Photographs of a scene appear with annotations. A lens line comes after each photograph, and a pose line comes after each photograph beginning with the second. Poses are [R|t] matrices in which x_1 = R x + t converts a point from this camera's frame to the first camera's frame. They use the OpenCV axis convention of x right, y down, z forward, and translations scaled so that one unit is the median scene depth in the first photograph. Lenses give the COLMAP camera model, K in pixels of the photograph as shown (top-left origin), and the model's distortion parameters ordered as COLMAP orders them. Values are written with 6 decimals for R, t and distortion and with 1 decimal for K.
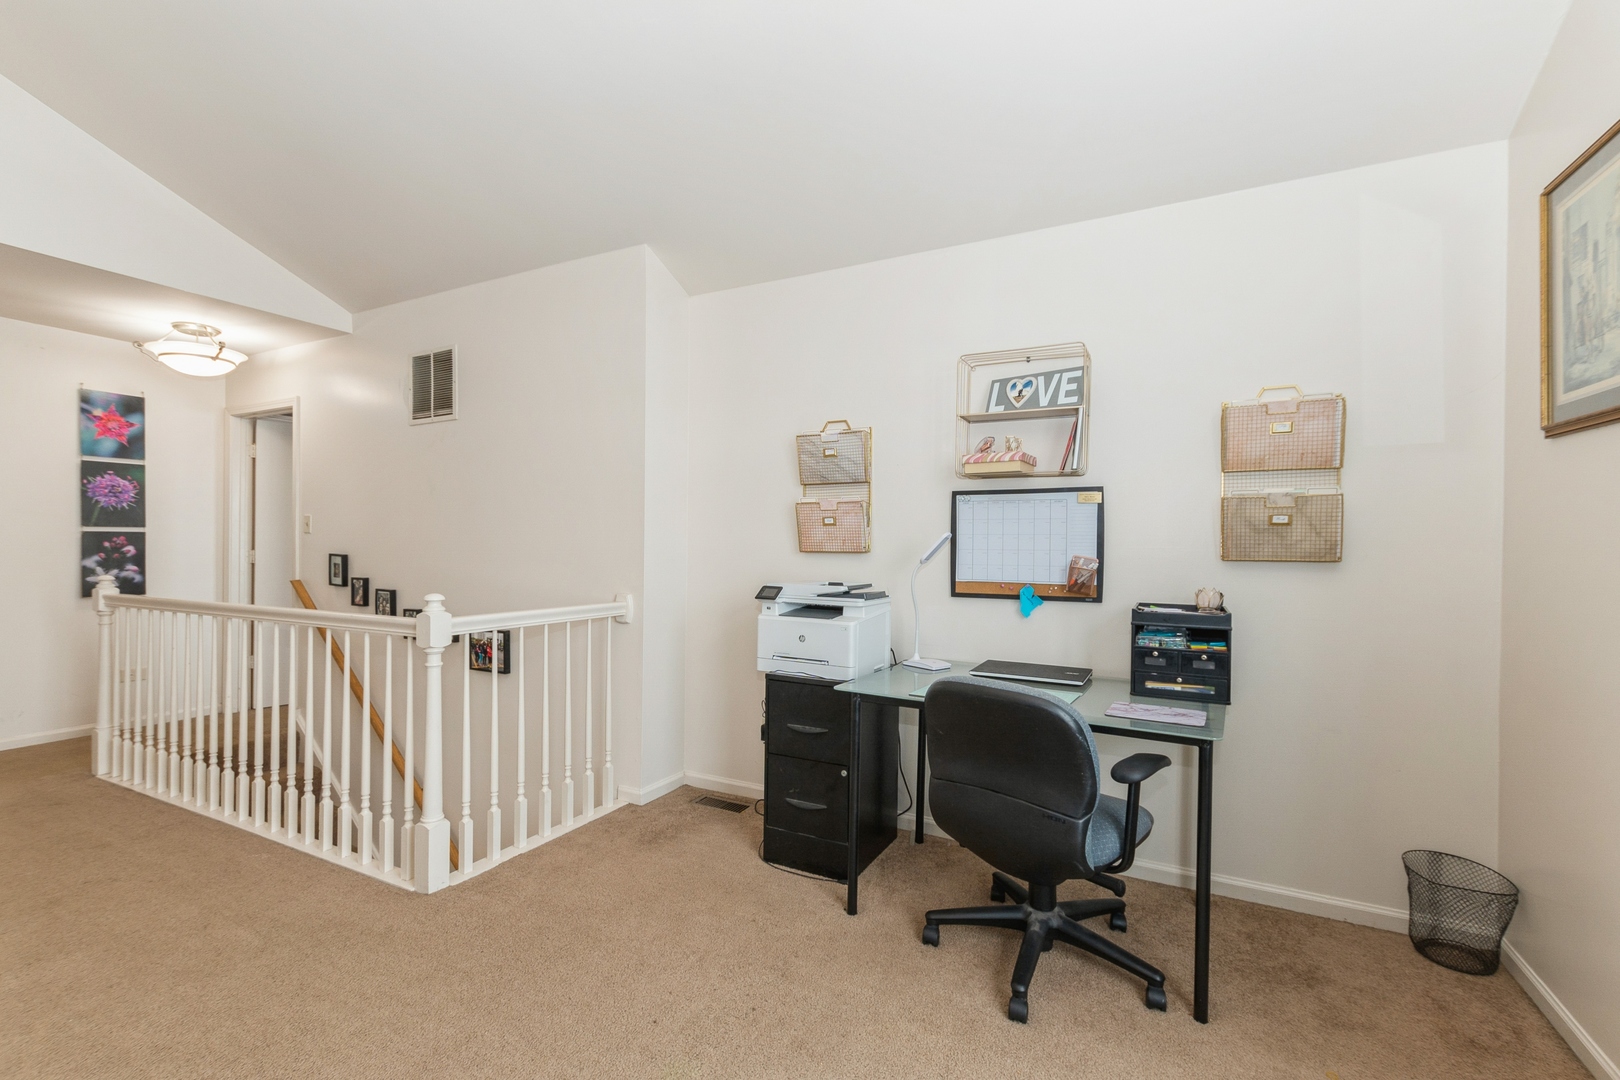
lens RADIAL K [[706.4, 0, 813.9], [0, 706.4, 544.9], [0, 0, 1]] dist [0.016300, -0.005432]
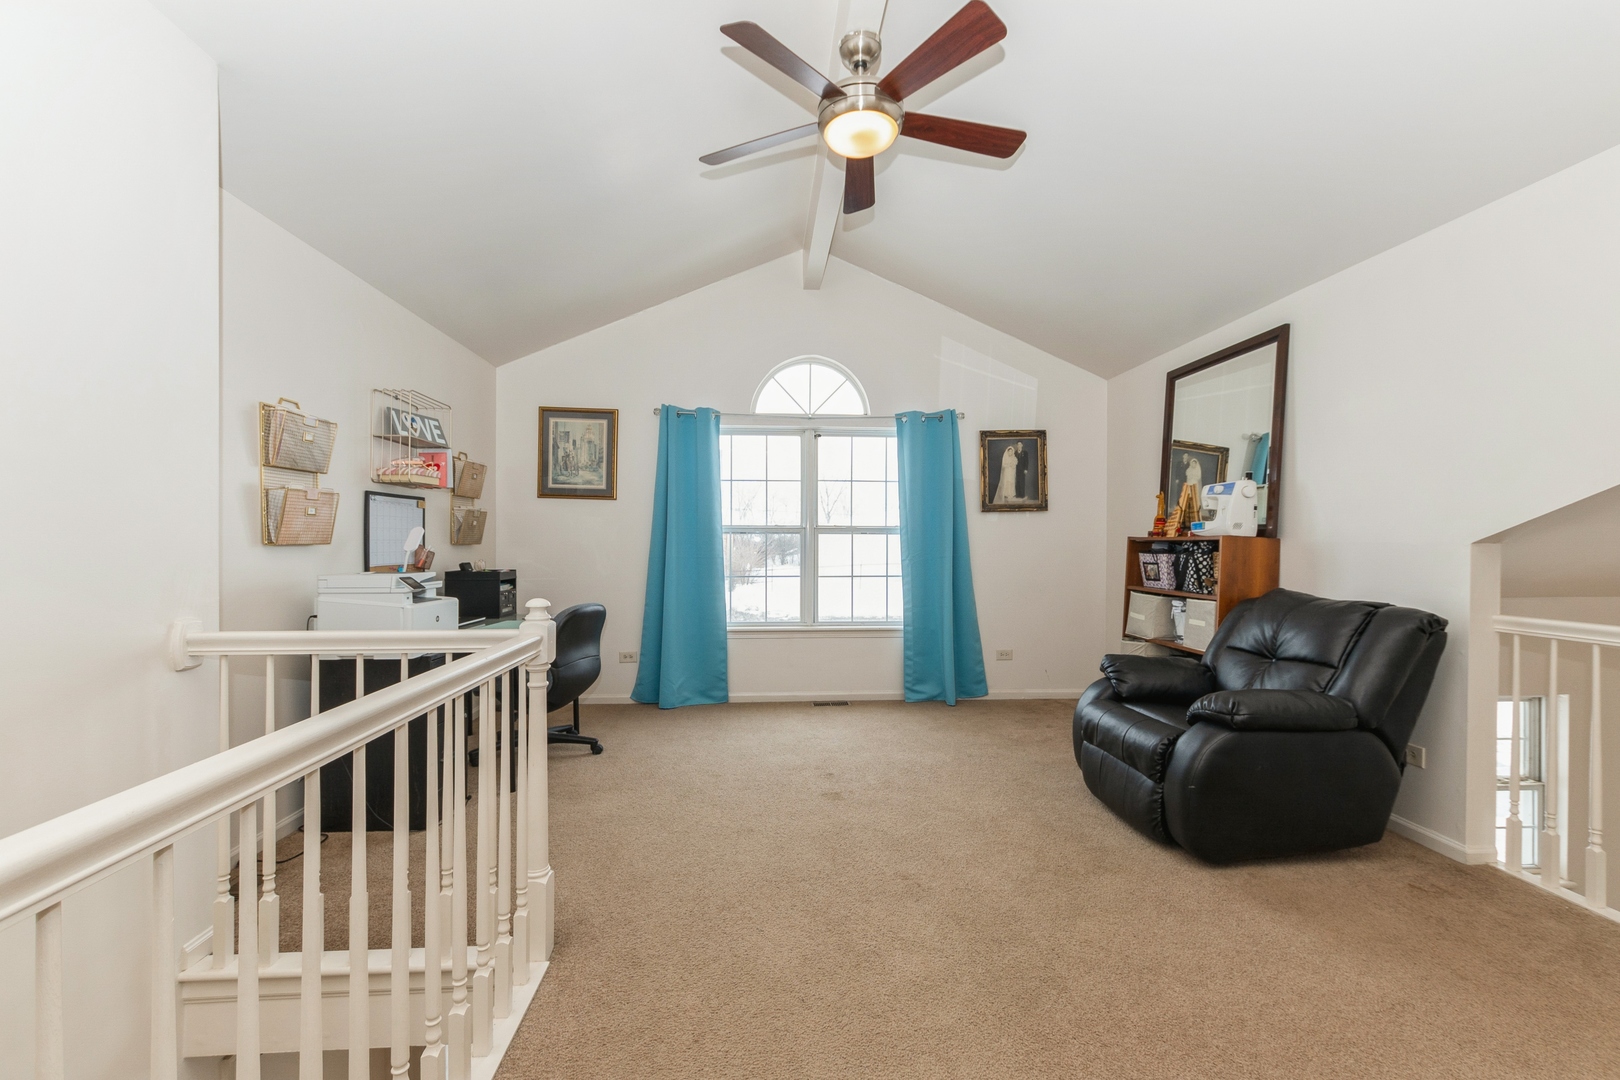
lens RADIAL K [[706.4, 0, 813.9], [0, 706.4, 544.9], [0, 0, 1]] dist [0.016300, -0.005432]
pose [[-0.521799, -0.010216, 0.853008, -1.194170], [-0.000612, 0.999933, 0.011601, -0.000817], [-0.853068, 0.005532, -0.521770, 0.982194]]
